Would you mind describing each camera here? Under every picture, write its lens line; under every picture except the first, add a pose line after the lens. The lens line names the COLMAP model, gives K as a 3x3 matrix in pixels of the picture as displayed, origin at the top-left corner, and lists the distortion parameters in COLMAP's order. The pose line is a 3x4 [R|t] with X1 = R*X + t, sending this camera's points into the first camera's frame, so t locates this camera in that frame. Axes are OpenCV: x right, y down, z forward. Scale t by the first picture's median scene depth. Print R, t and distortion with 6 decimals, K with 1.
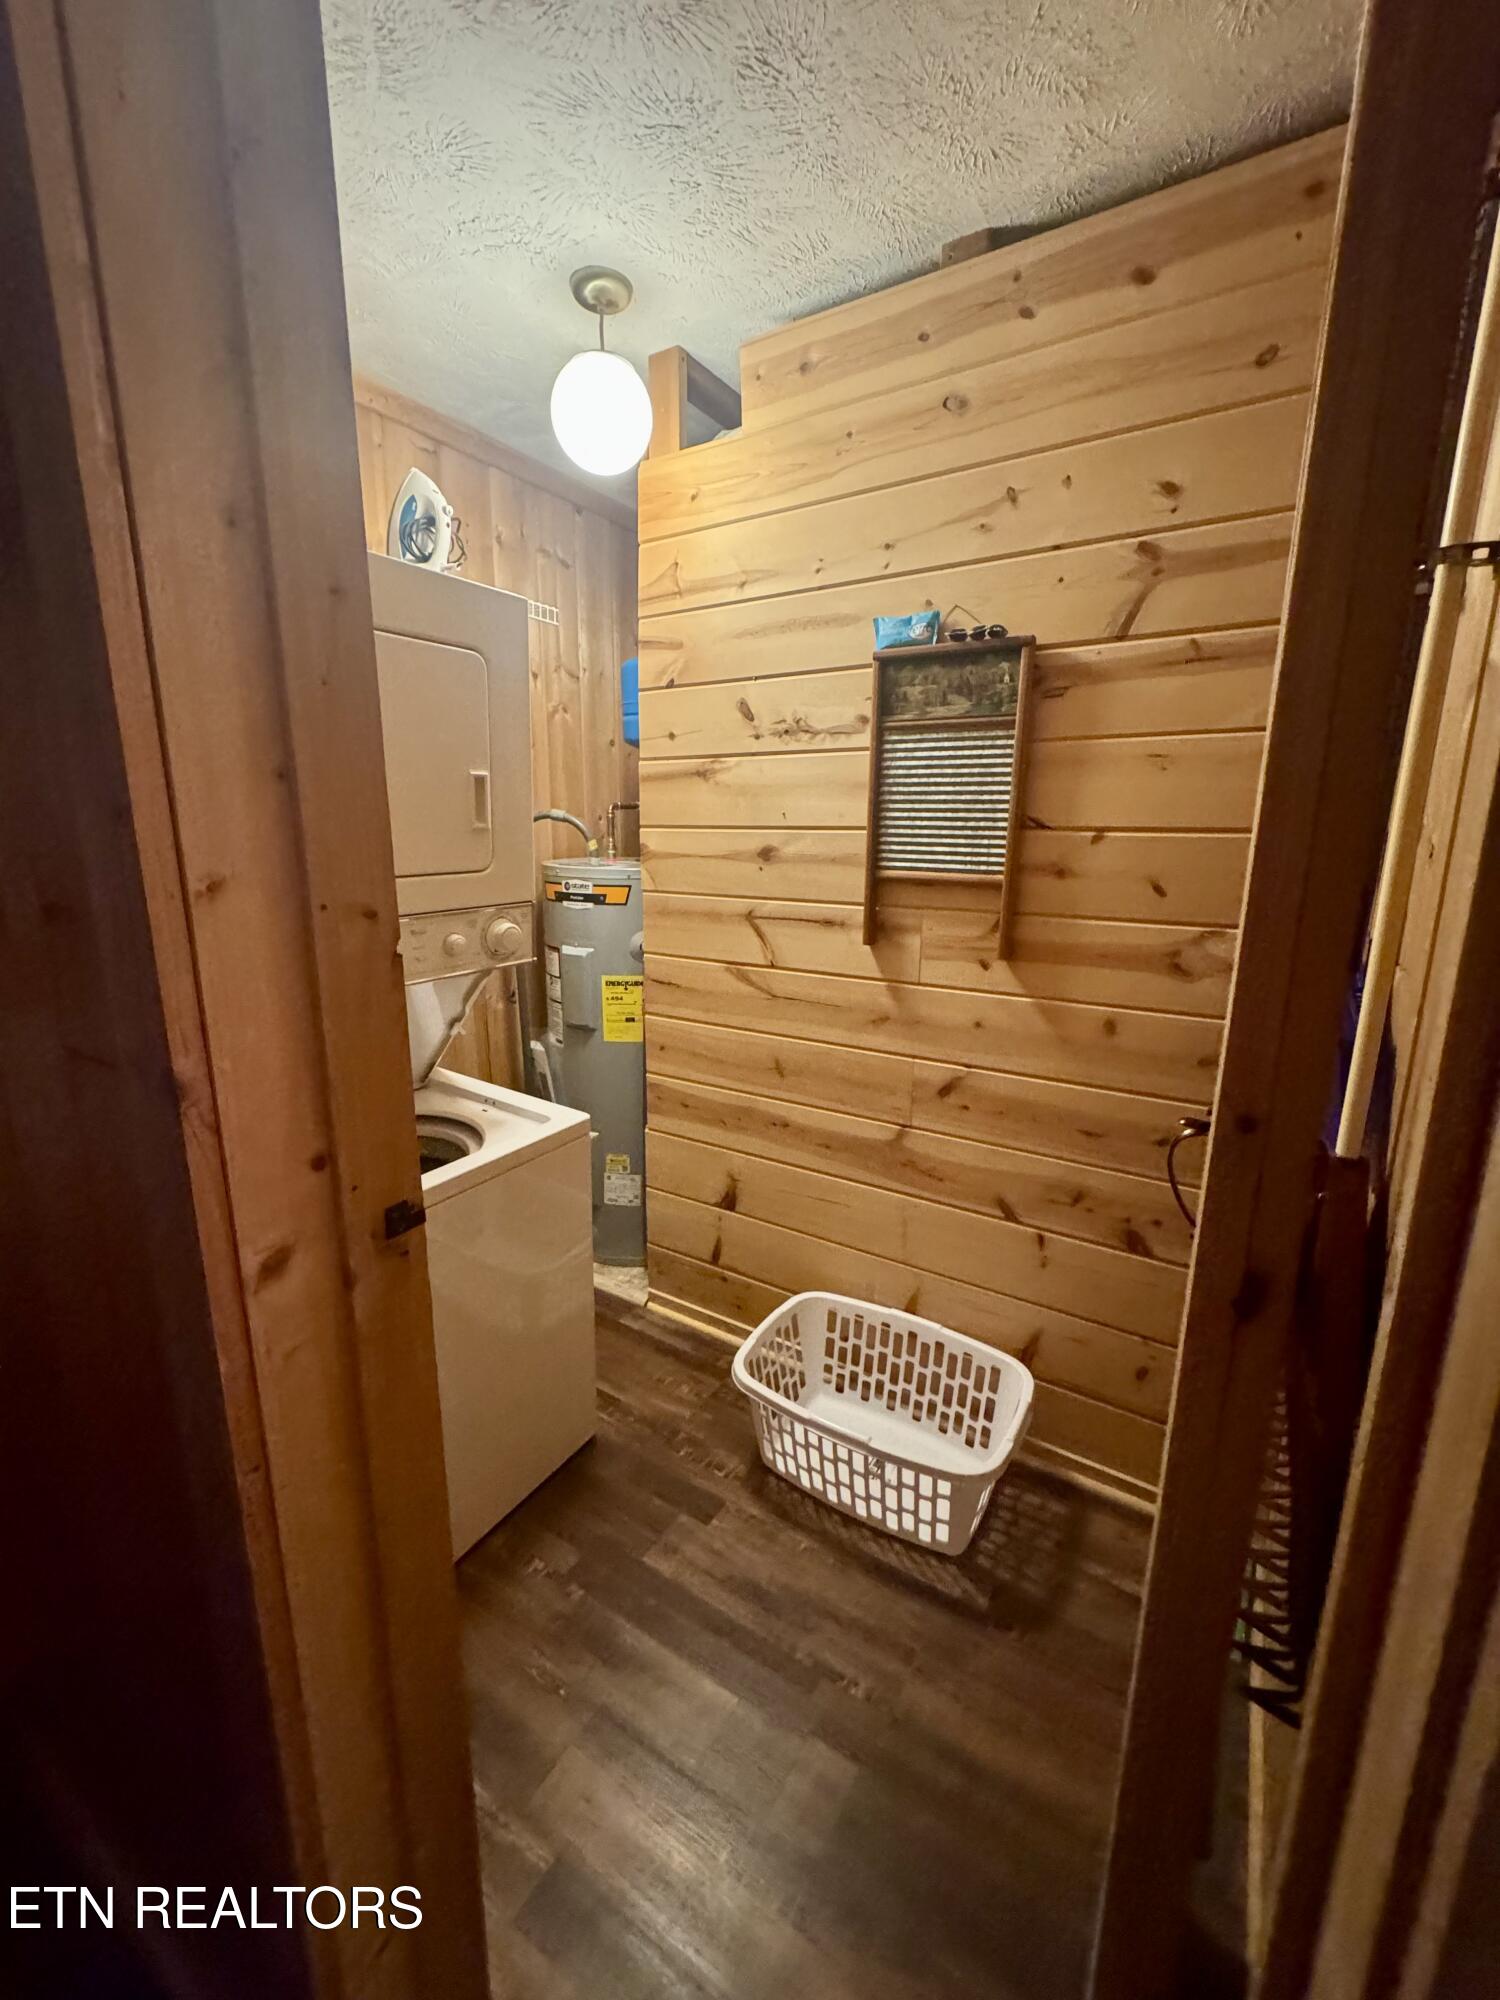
lens RADIAL K [[801.7, 0, 750.8], [0, 801.7, 997.3], [0, 0, 1]] dist [-0.004857, 0.000814]
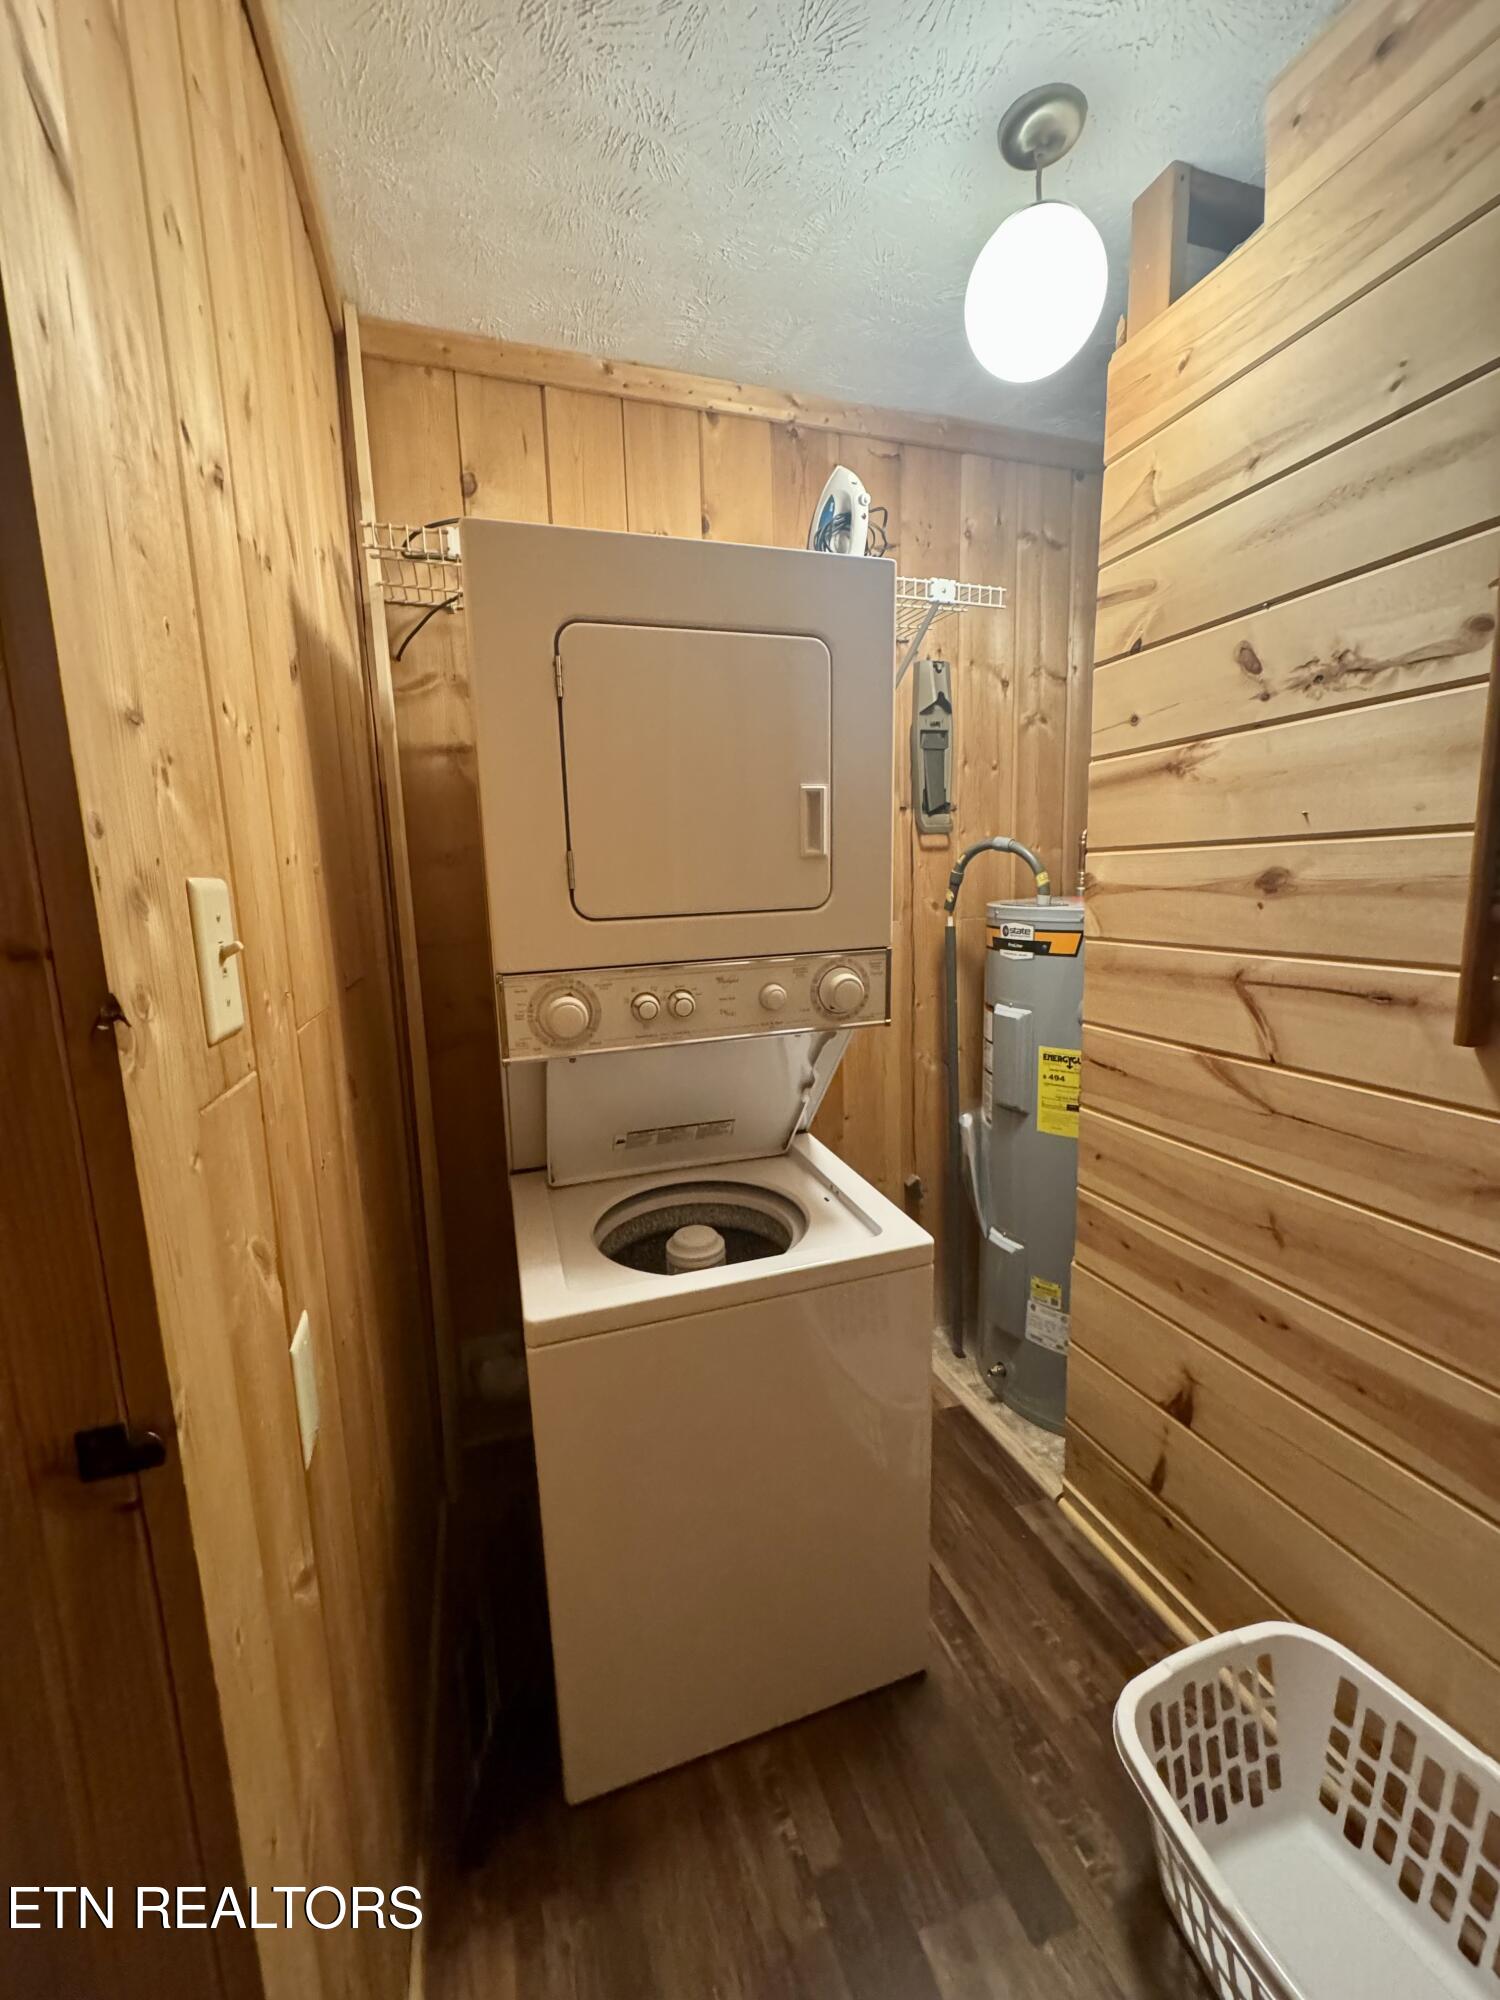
lens RADIAL K [[801.7, 0, 747.9], [0, 801.7, 997.0], [0, 0, 1]] dist [-0.004857, 0.000814]
pose [[0.774450, 0.064102, -0.629380, 0.097724], [-0.100900, 0.994634, -0.022854, -0.034164], [0.624537, 0.081204, 0.776762, 0.265259]]
